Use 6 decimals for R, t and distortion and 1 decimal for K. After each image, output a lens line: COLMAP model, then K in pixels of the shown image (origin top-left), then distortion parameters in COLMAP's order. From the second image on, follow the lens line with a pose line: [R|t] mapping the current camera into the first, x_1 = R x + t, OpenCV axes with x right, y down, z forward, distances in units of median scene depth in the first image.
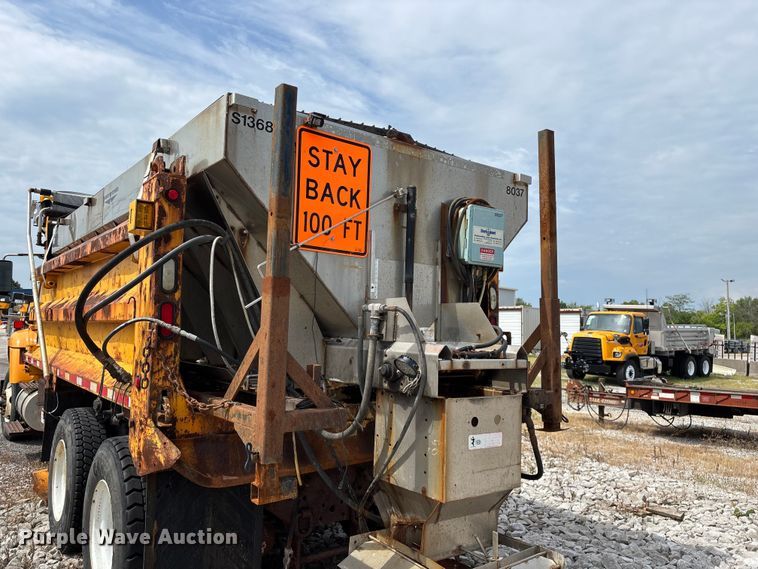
lens RADIAL K [[568.5, 0, 375.9], [0, 568.5, 281.7], [0, 0, 1]] dist [0.108716, -0.130007]
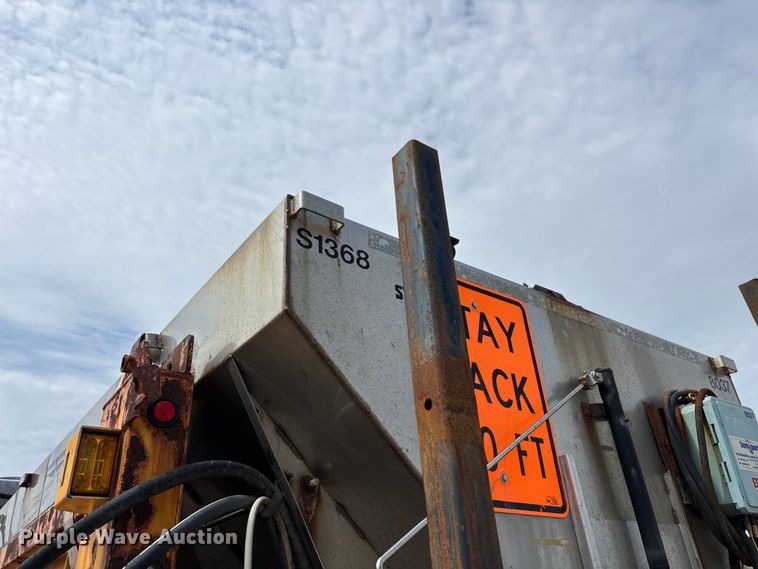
lens RADIAL K [[574.7, 0, 375.7], [0, 574.7, 287.9], [0, 0, 1]] dist [0.066397, -0.062606]
pose [[0.995479, -0.083510, 0.045258, -0.183456], [0.094840, 0.900164, -0.425099, -0.024015], [-0.005240, 0.427469, 0.904015, 0.500428]]
